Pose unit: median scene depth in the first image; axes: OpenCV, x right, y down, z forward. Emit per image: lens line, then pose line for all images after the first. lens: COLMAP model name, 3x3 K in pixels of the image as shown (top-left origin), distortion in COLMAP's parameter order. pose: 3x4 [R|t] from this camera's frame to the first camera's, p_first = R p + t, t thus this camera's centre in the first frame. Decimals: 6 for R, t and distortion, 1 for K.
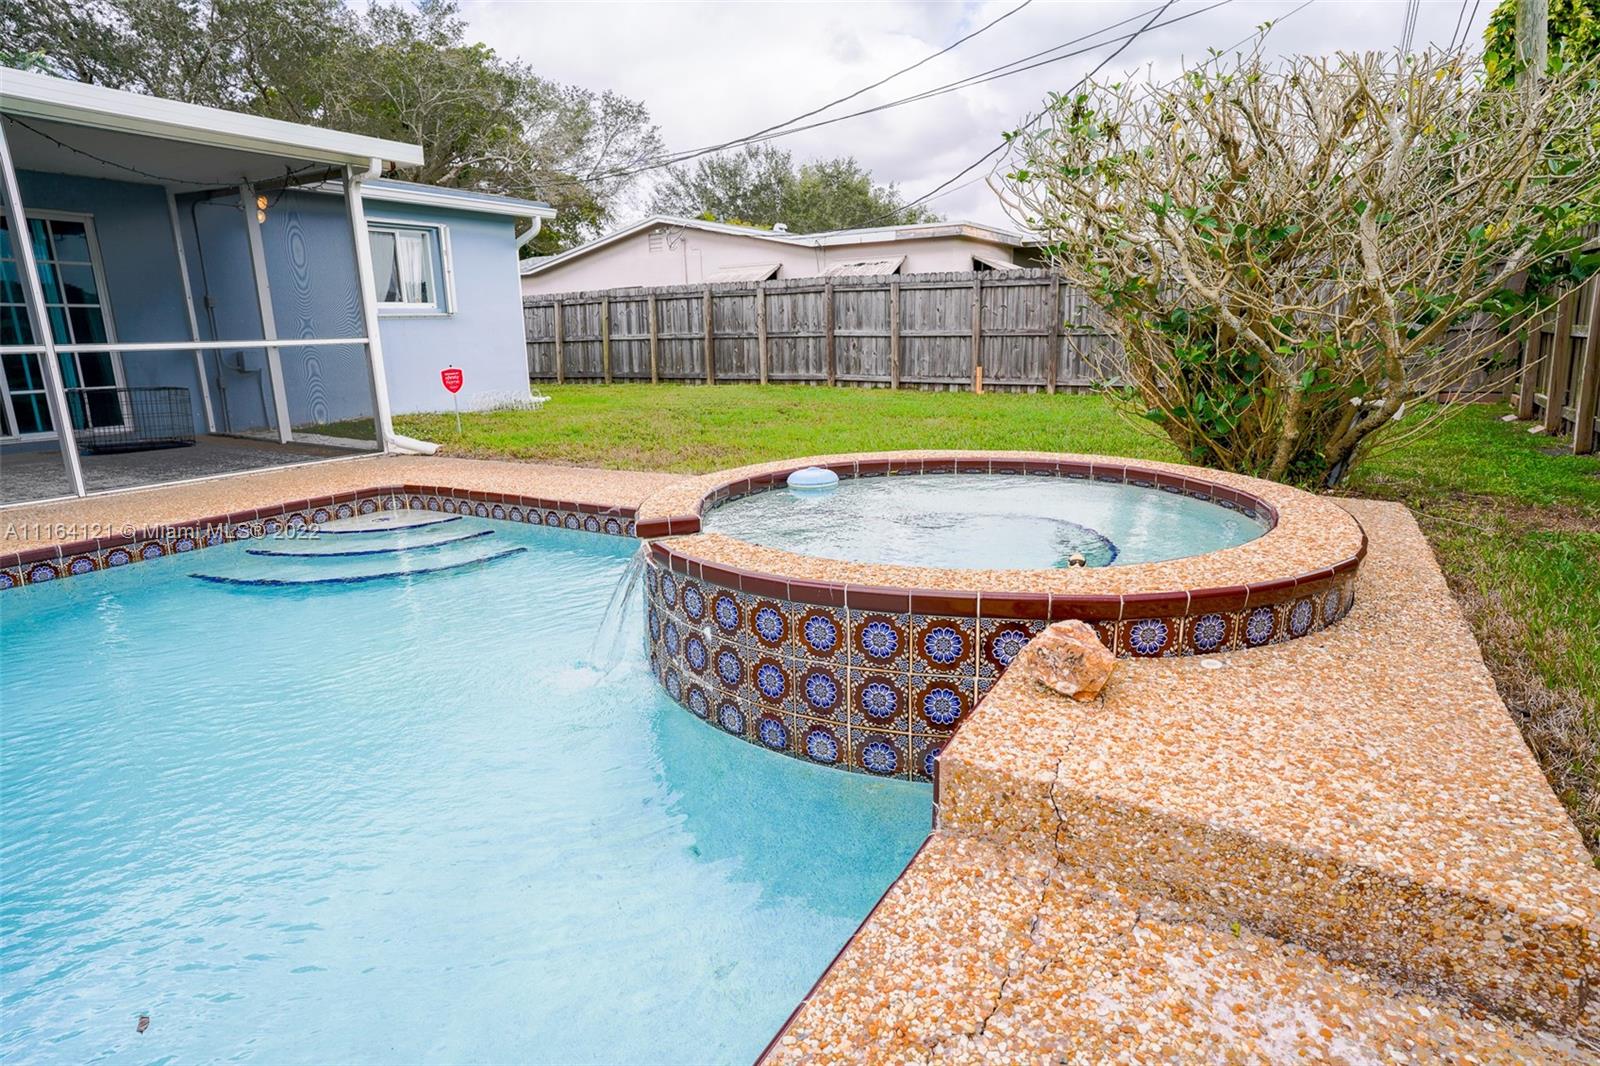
lens RADIAL K [[888.0, 0, 799.7], [0, 888.0, 518.3], [0, 0, 1]] dist [-0.037118, 0.025465]
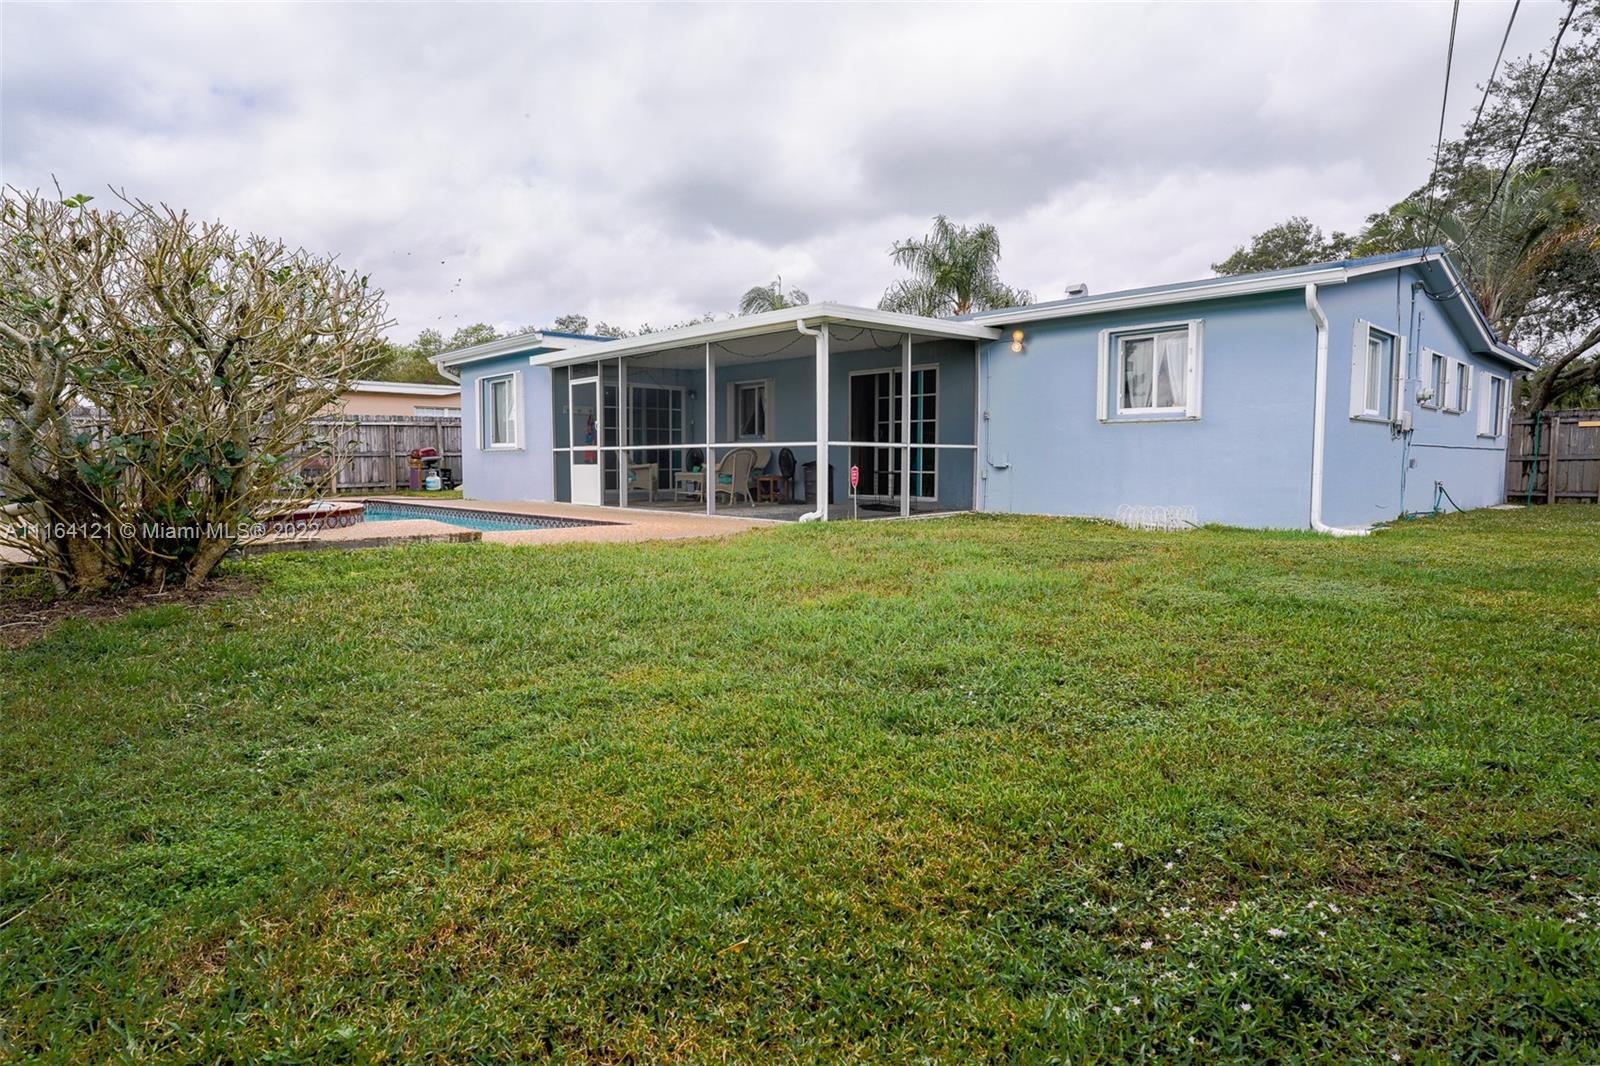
lens RADIAL K [[888.0, 0, 806.6], [0, 888.0, 527.9], [0, 0, 1]] dist [-0.037118, 0.025465]
pose [[-0.276542, 0.102129, -0.955560, 0.768180], [-0.194767, 0.967745, 0.159798, -0.258760], [0.941058, 0.230302, -0.247731, 1.190845]]
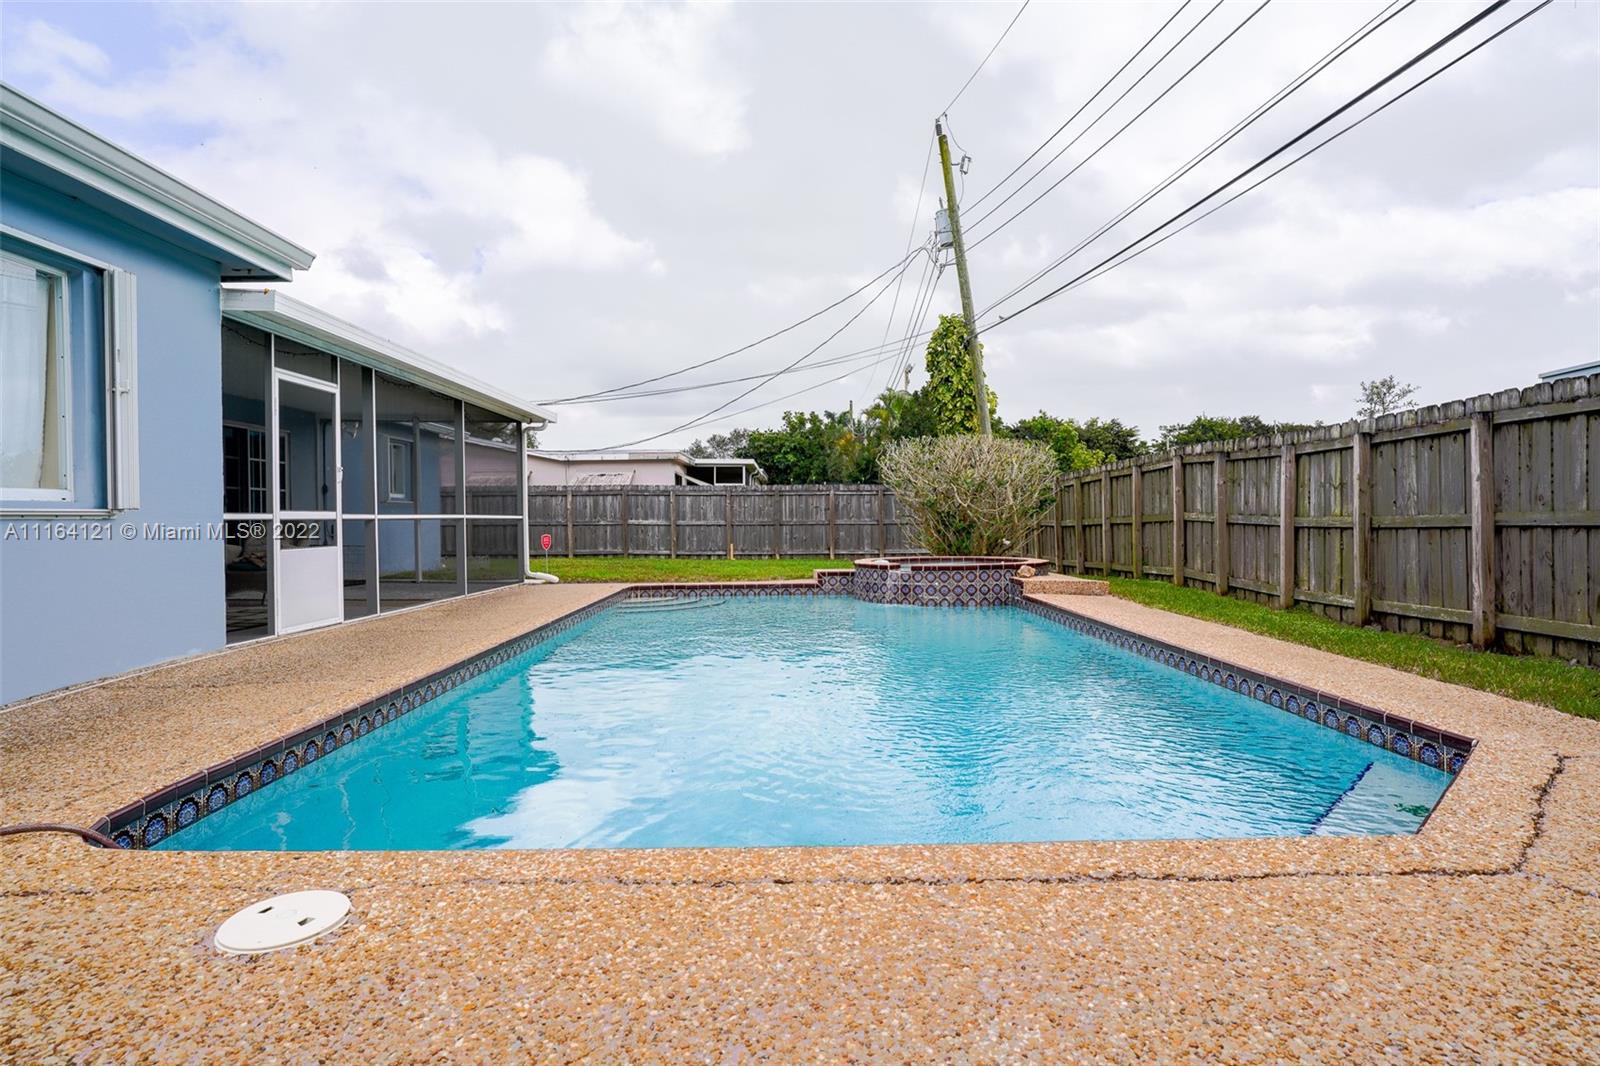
lens RADIAL K [[888.0, 0, 797.4], [0, 888.0, 527.9], [0, 0, 1]] dist [-0.037118, 0.025465]
pose [[0.855779, 0.014250, 0.517145, -0.803565], [0.094892, 0.978338, -0.183986, 0.164506], [-0.508565, 0.206524, 0.835889, -0.627483]]
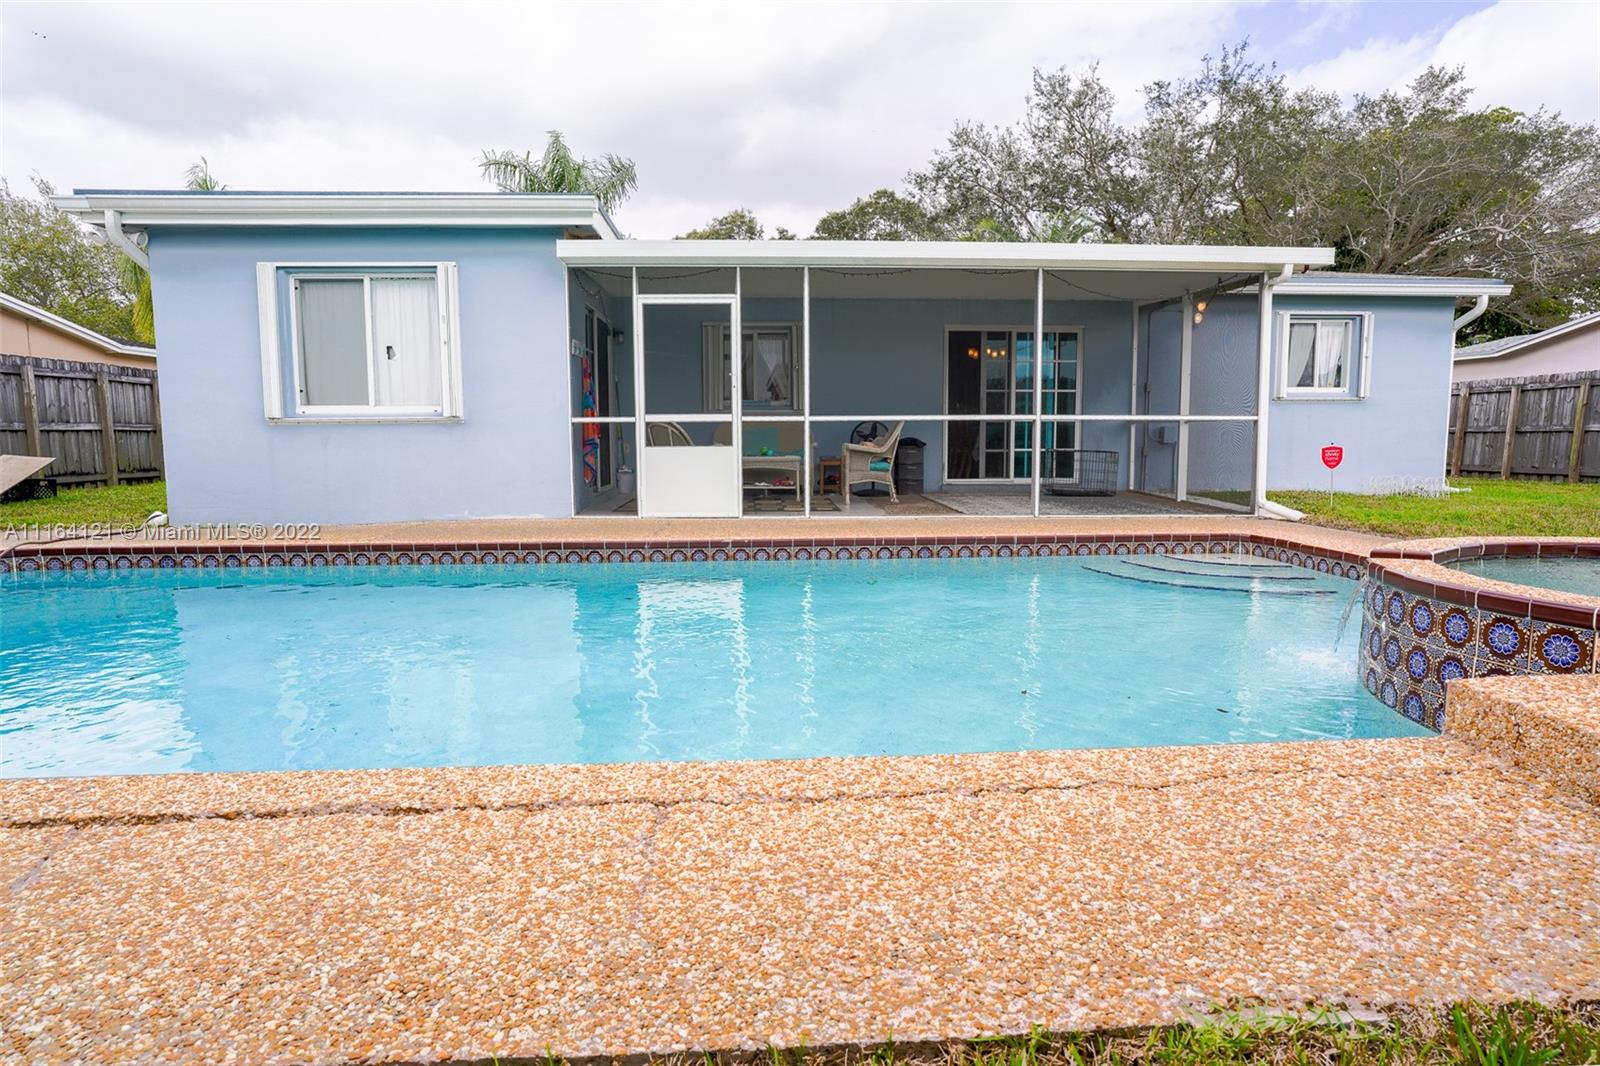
lens RADIAL K [[888.0, 0, 793.0], [0, 888.0, 550.3], [0, 0, 1]] dist [-0.037118, 0.025465]
pose [[0.558064, 0.134314, -0.818856, 0.128131], [-0.185376, 0.982053, 0.034746, 0.038869], [0.808827, 0.132406, 0.572947, -0.126396]]
